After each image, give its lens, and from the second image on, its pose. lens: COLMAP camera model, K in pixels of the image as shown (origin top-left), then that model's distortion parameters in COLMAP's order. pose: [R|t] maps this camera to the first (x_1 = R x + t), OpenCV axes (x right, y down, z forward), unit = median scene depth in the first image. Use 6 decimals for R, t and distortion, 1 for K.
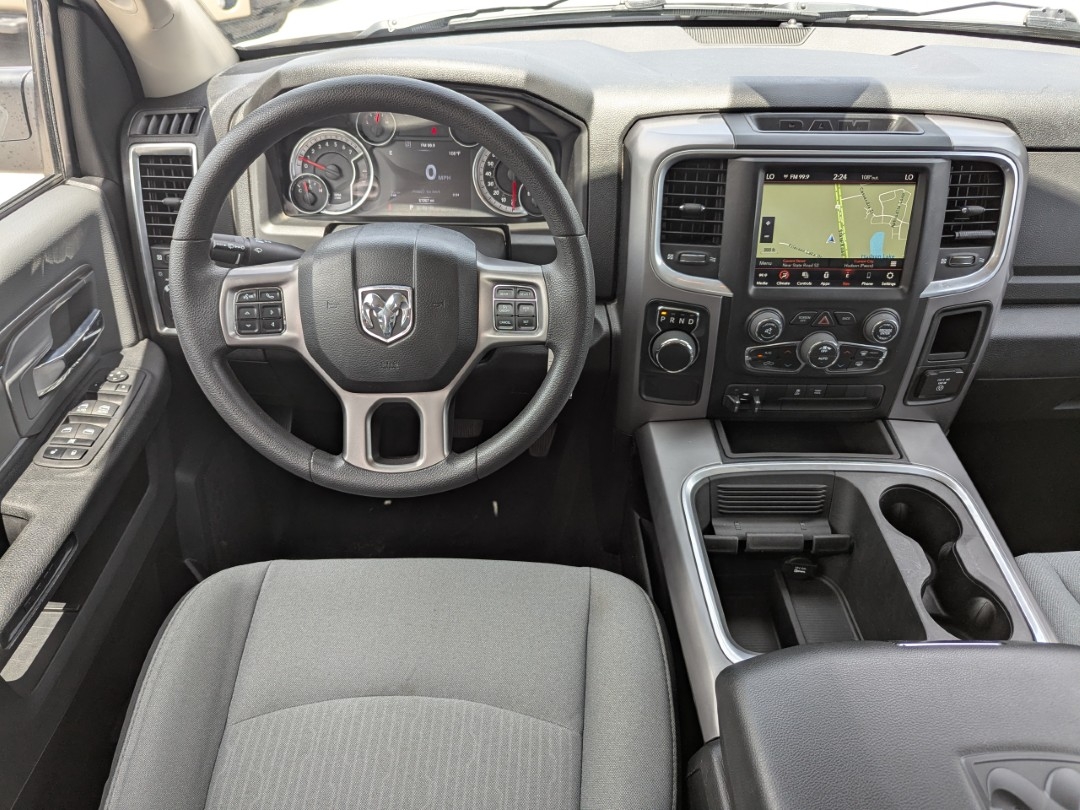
lens RADIAL K [[799.8, 0, 528.9], [0, 799.8, 406.9], [0, 0, 1]] dist [0.031360, -0.045749]
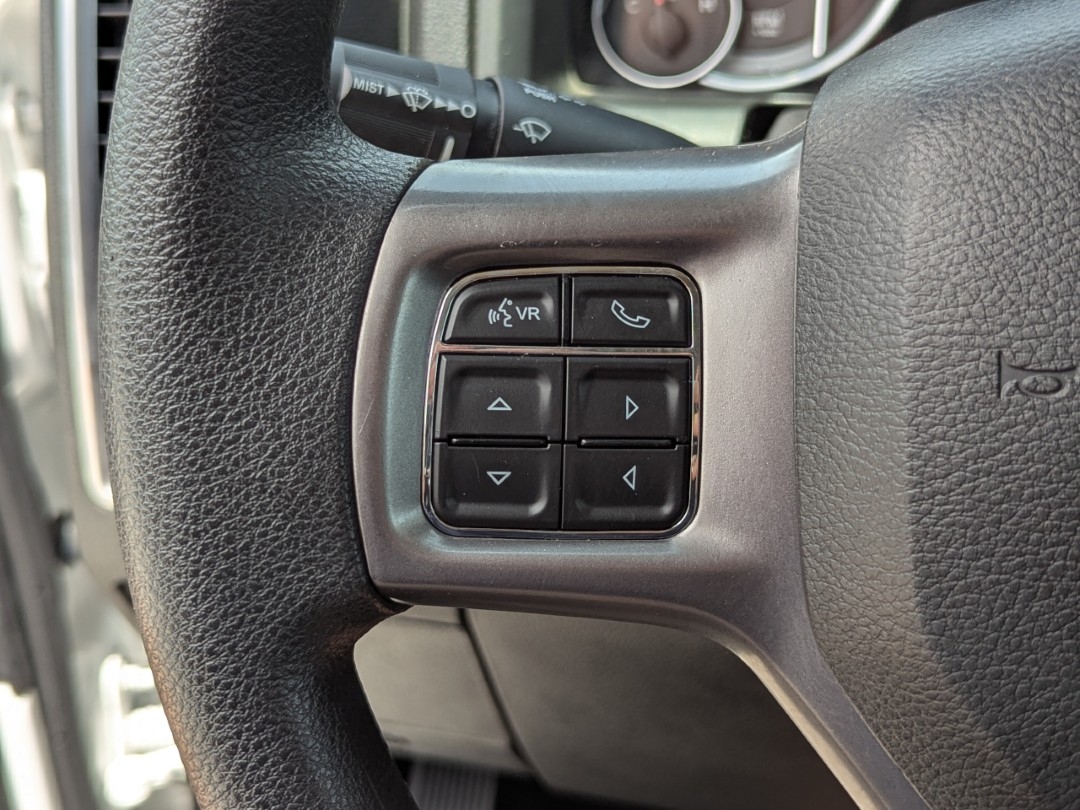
lens RADIAL K [[1563.6, 0, 549.8], [0, 1563.6, 400.4], [0, 0, 1]] dist [0.013217, 0.000000]
pose [[0.978963, 0.040968, -0.199880, -0.225182], [-0.073349, 0.984808, -0.157392, -0.054034], [0.190396, 0.168742, 0.967097, 0.557202]]
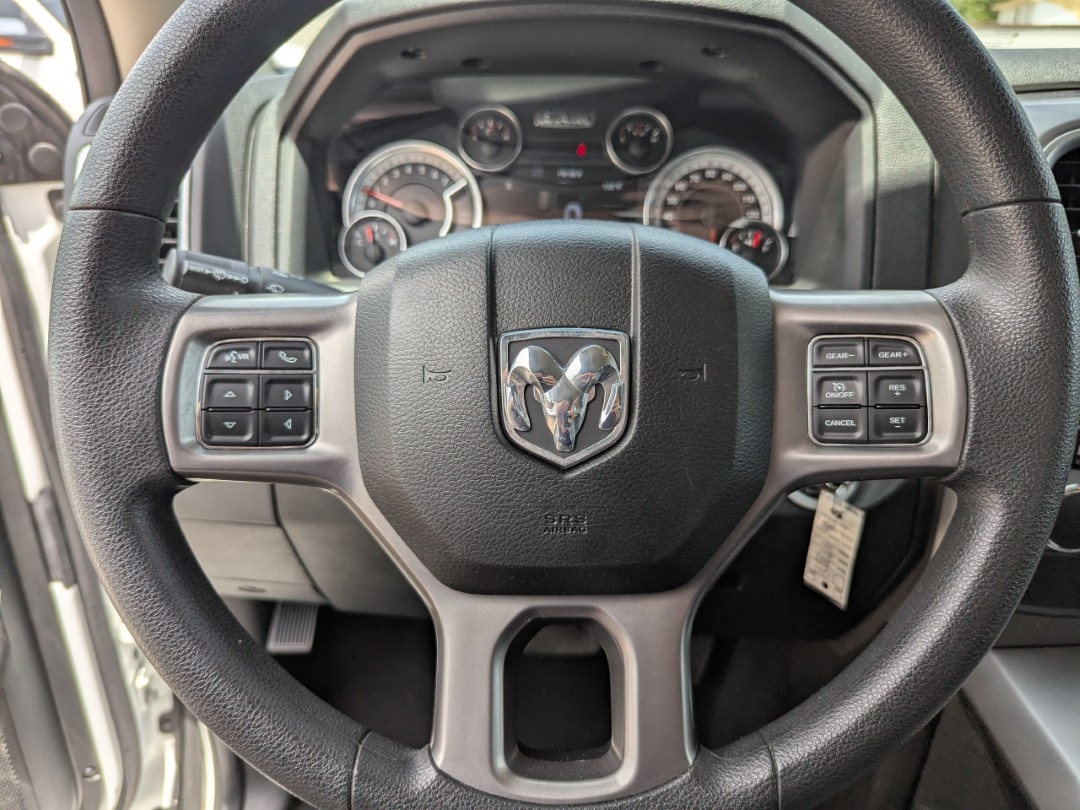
lens RADIAL K [[799.8, 0, 538.9], [0, 799.8, 398.6], [0, 0, 1]] dist [0.031360, -0.045749]
pose [[0.999474, 0.009381, -0.031048, -0.145682], [-0.016136, 0.974208, -0.225073, -0.018970], [0.028135, 0.225456, 0.973847, 0.492967]]
